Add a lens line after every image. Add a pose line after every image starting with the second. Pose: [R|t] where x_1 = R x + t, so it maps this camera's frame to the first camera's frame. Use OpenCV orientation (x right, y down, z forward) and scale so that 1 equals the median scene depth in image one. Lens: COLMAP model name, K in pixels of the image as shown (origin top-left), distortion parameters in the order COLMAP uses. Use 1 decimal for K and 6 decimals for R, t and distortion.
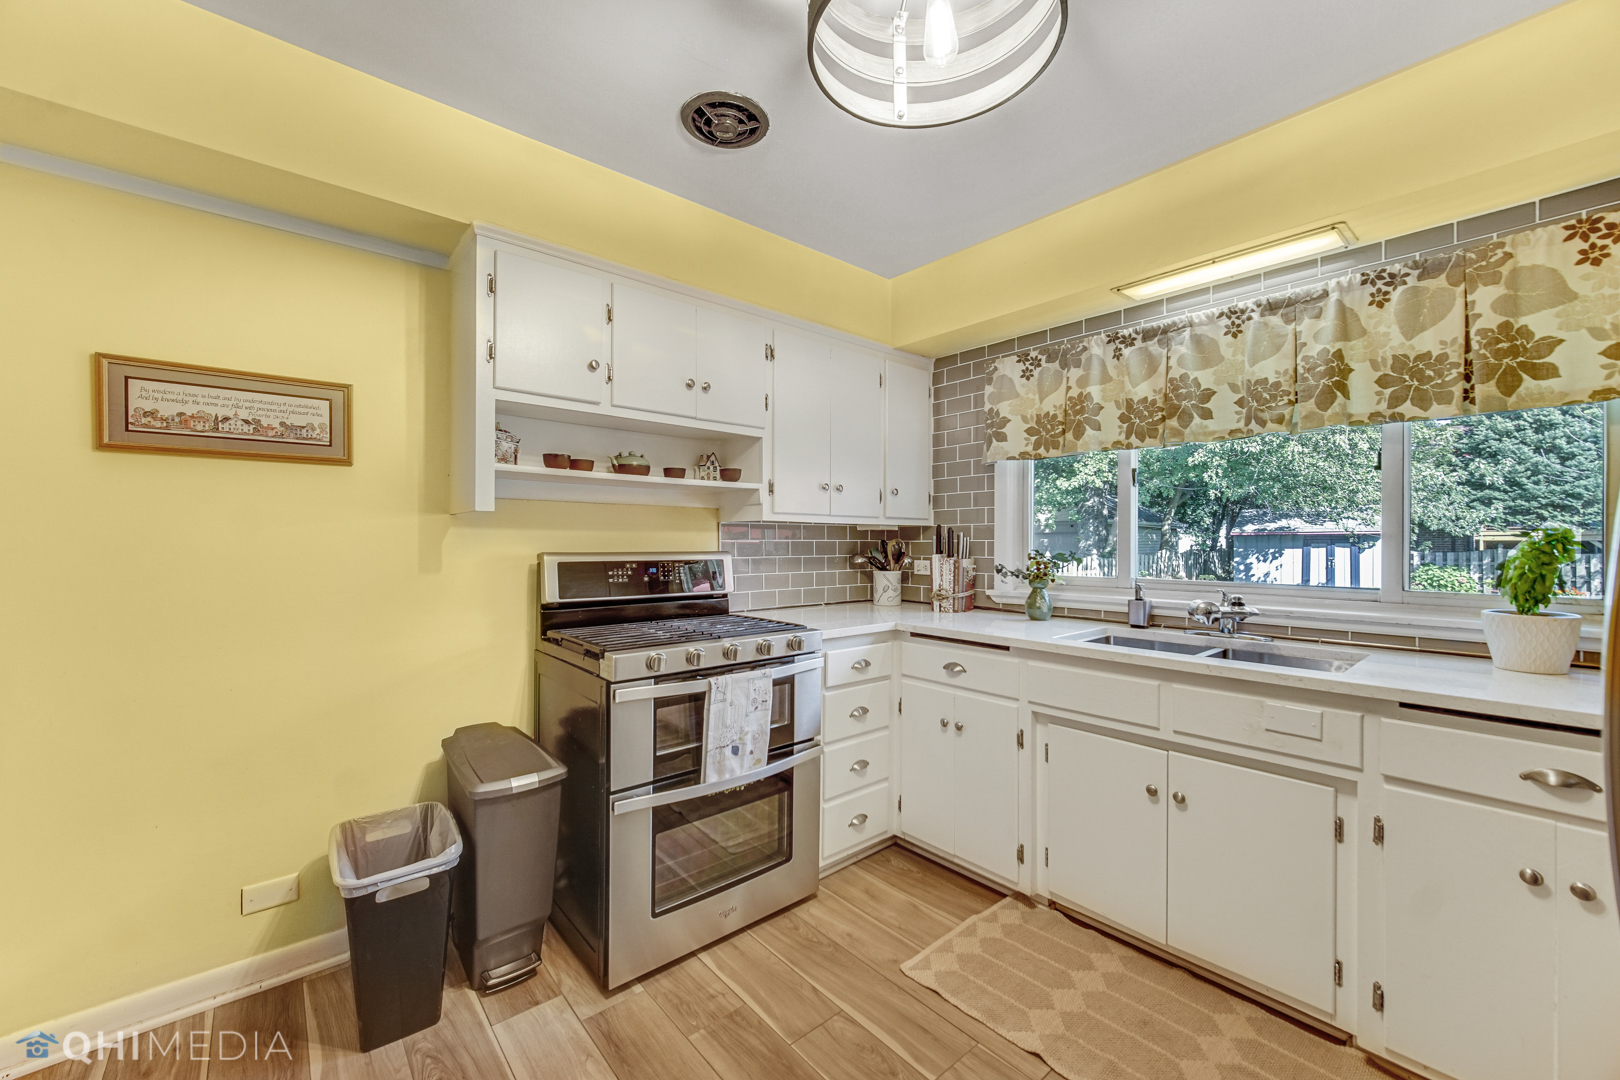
lens RADIAL K [[644.9, 0, 809.9], [0, 644.9, 543.9], [0, 0, 1]] dist [-0.007758, 0.003140]
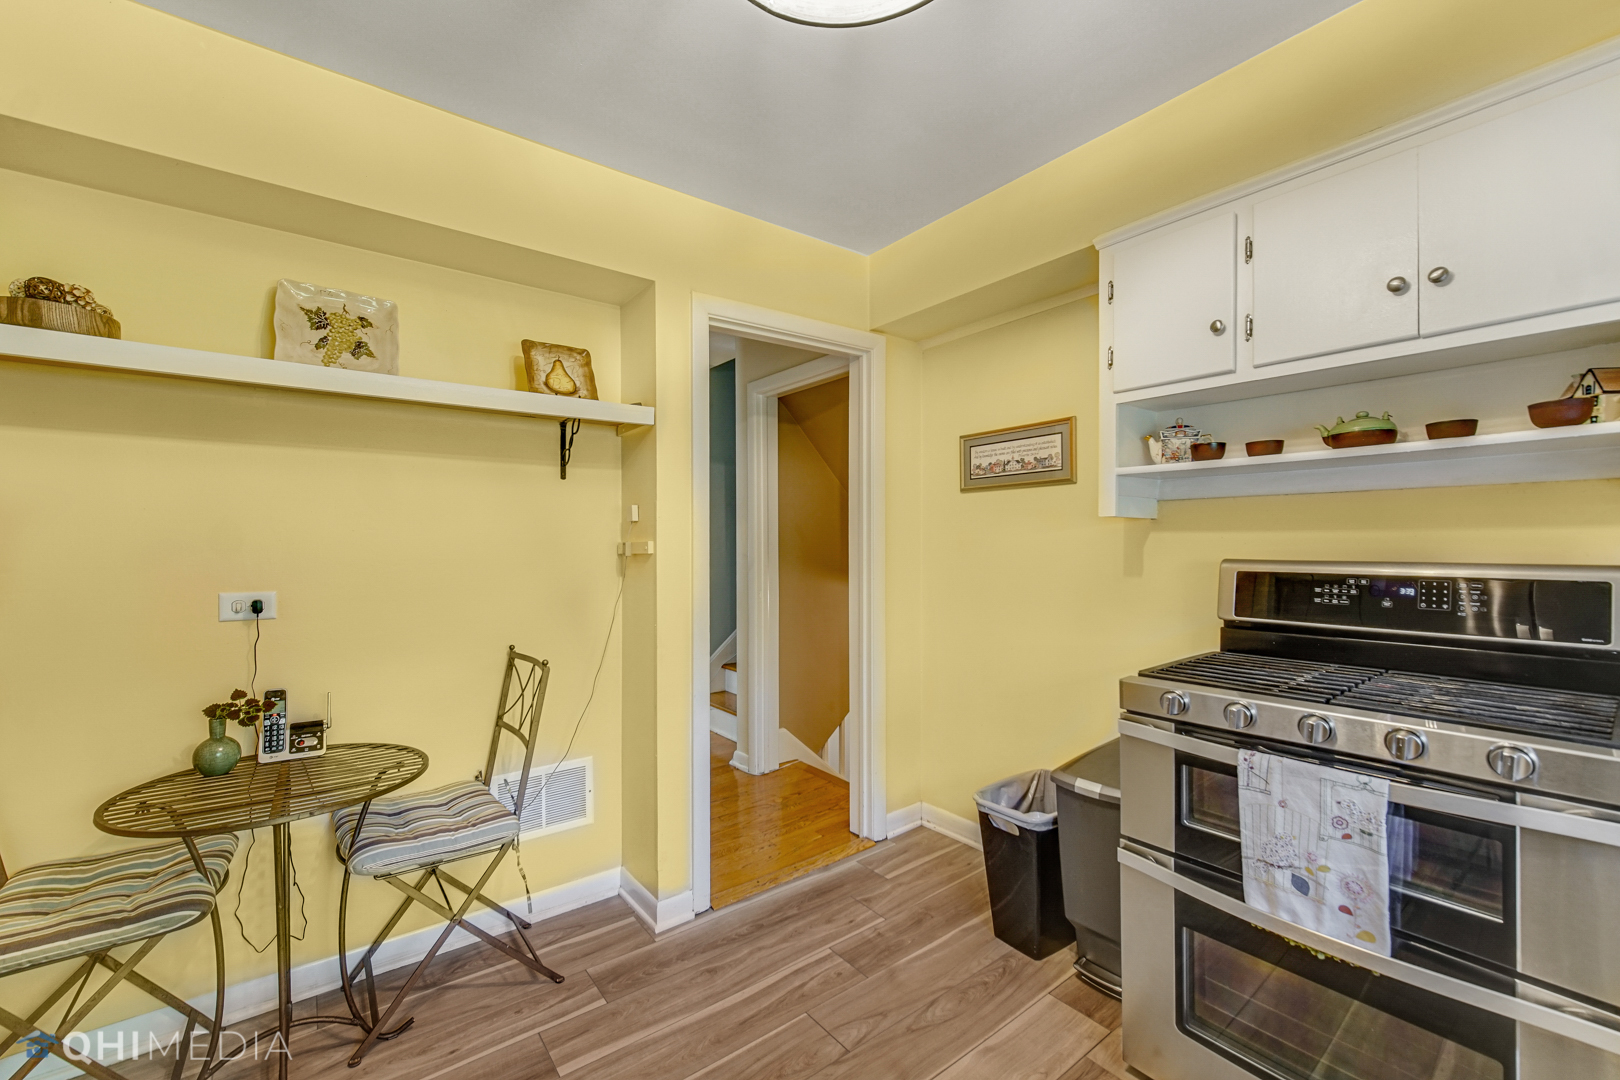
lens RADIAL K [[652.3, 0, 812.1], [0, 652.3, 547.8], [0, 0, 1]] dist [-0.005501, 0.000807]
pose [[-0.053723, 0.003591, -0.998549, 0.529811], [-0.001888, 0.999991, 0.003698, -0.003877], [0.998554, 0.002084, -0.053716, 0.564966]]
